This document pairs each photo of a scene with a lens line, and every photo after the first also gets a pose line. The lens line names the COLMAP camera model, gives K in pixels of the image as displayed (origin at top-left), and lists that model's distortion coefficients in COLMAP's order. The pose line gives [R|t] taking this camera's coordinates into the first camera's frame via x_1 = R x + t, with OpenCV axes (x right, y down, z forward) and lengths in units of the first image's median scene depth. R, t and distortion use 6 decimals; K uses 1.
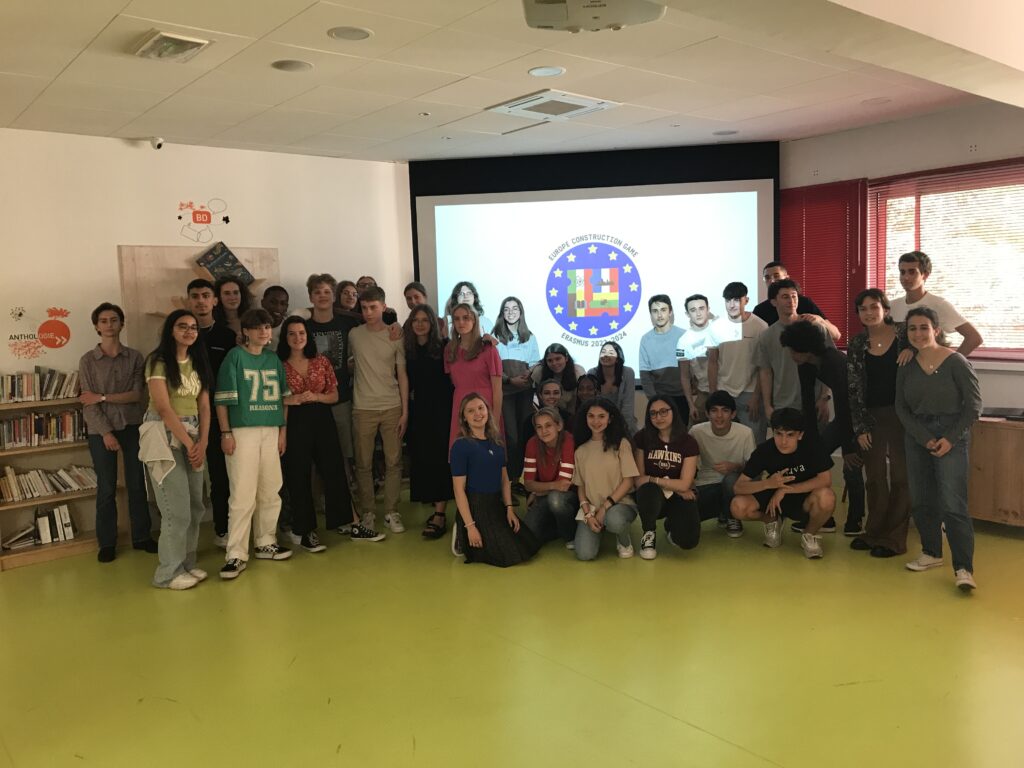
lens RADIAL K [[844.4, 0, 514.7], [0, 844.4, 382.2], [0, 0, 1]] dist [0.025674, 0.004464]
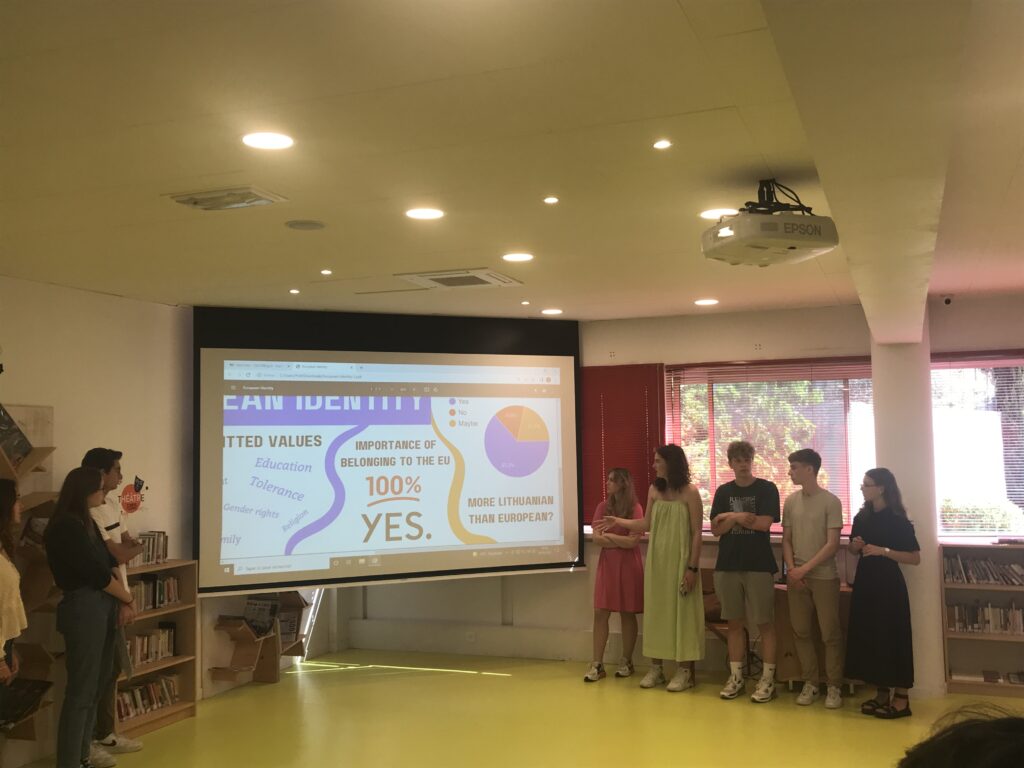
lens RADIAL K [[1068.2, 0, 549.6], [0, 1068.2, 377.7], [0, 0, 1]] dist [-0.014441, 0.000000]
pose [[0.847958, 0.052342, 0.527472, -0.408239], [0.040732, 0.985736, -0.163297, -0.008298], [-0.528496, 0.159954, 0.833731, -0.044869]]
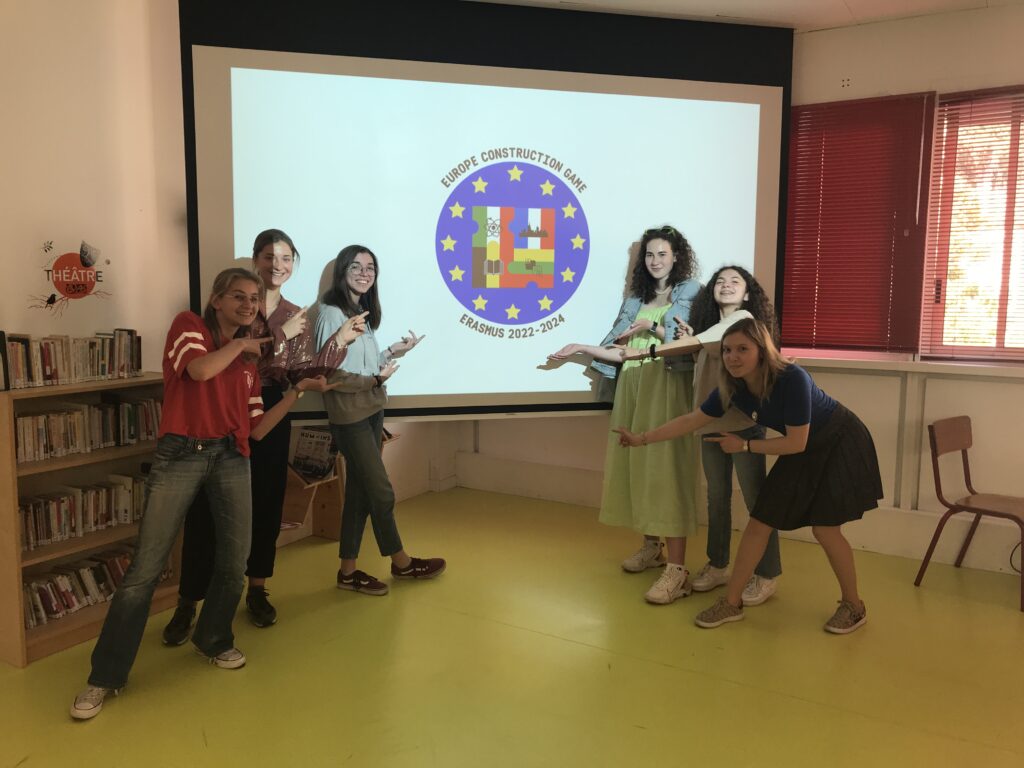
lens RADIAL K [[844.4, 0, 510.9], [0, 844.4, 379.0], [0, 0, 1]] dist [0.025674, 0.004464]
pose [[0.938545, 0.000266, 0.345158, -0.122950], [-0.004608, 0.999920, 0.011758, -0.022171], [-0.345127, -0.012625, 0.938471, 0.475870]]
